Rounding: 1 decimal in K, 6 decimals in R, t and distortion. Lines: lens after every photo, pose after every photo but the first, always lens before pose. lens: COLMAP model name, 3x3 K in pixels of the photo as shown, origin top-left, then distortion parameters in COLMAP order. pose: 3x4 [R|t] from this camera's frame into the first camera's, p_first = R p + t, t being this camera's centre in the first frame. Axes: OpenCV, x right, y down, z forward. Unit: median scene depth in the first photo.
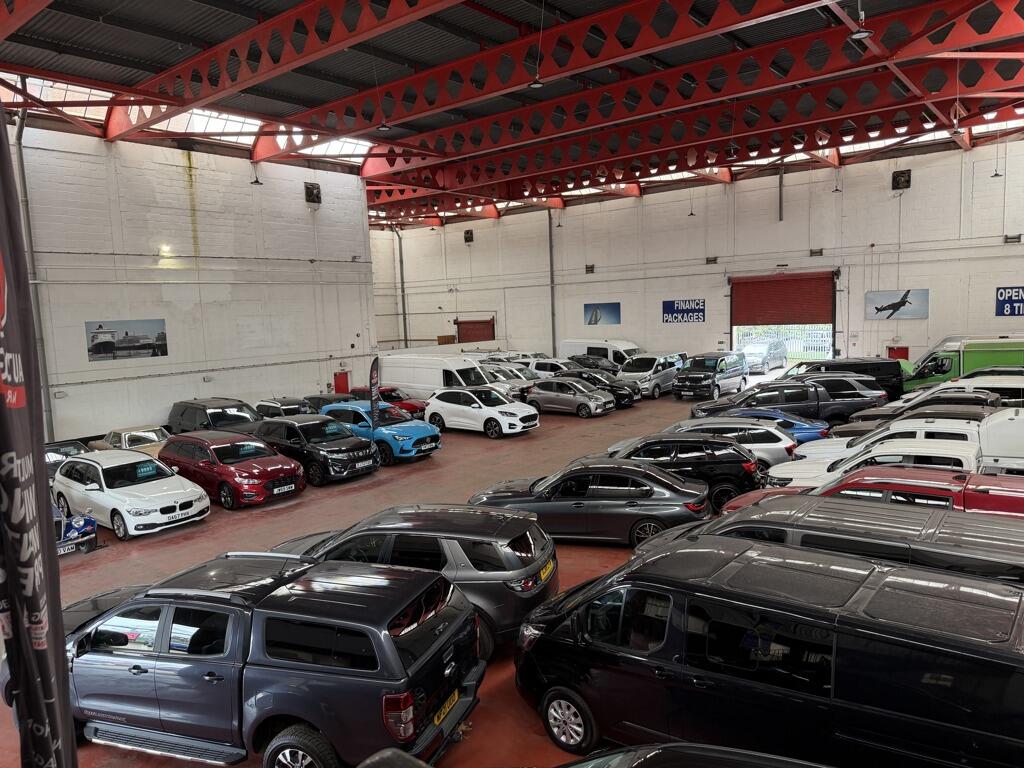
lens RADIAL K [[729.6, 0, 512.5], [0, 729.6, 398.5], [0, 0, 1]] dist [0.231910, -0.384345]
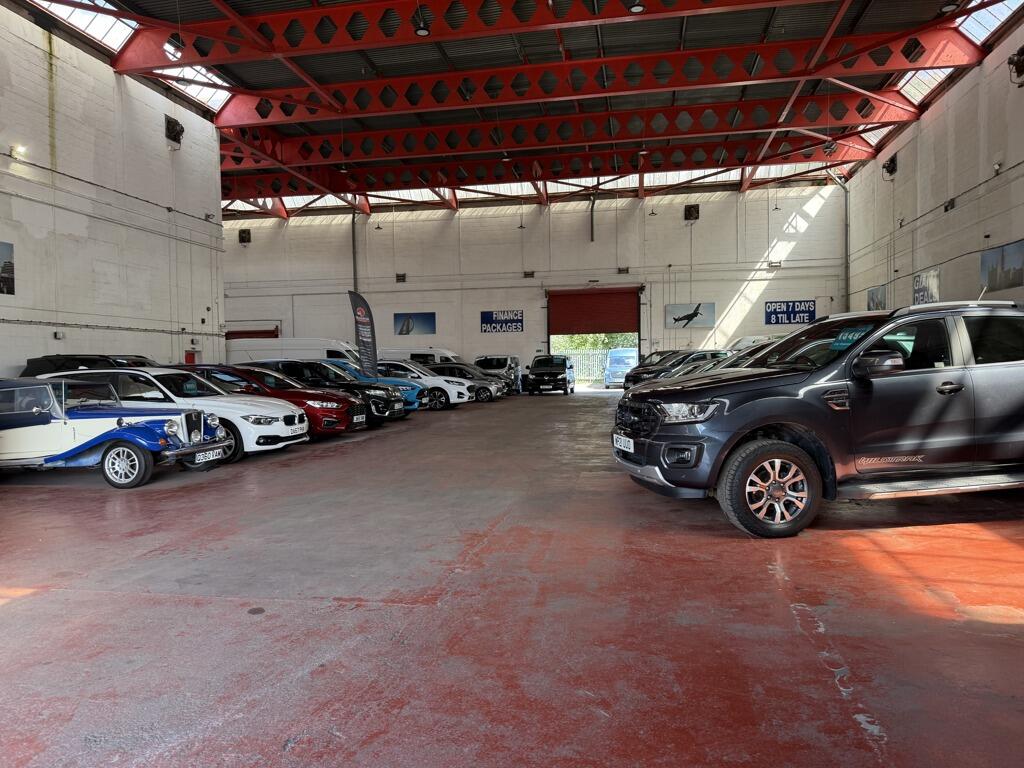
lens RADIAL K [[744.3, 0, 512.0], [0, 744.3, 384.0], [0, 0, 1]] dist [0.161948, -0.127835]
pose [[0.881327, 0.012211, 0.472349, -0.318976], [0.043514, 0.993320, -0.106870, 0.104329], [-0.470499, 0.114741, 0.874909, 0.112216]]
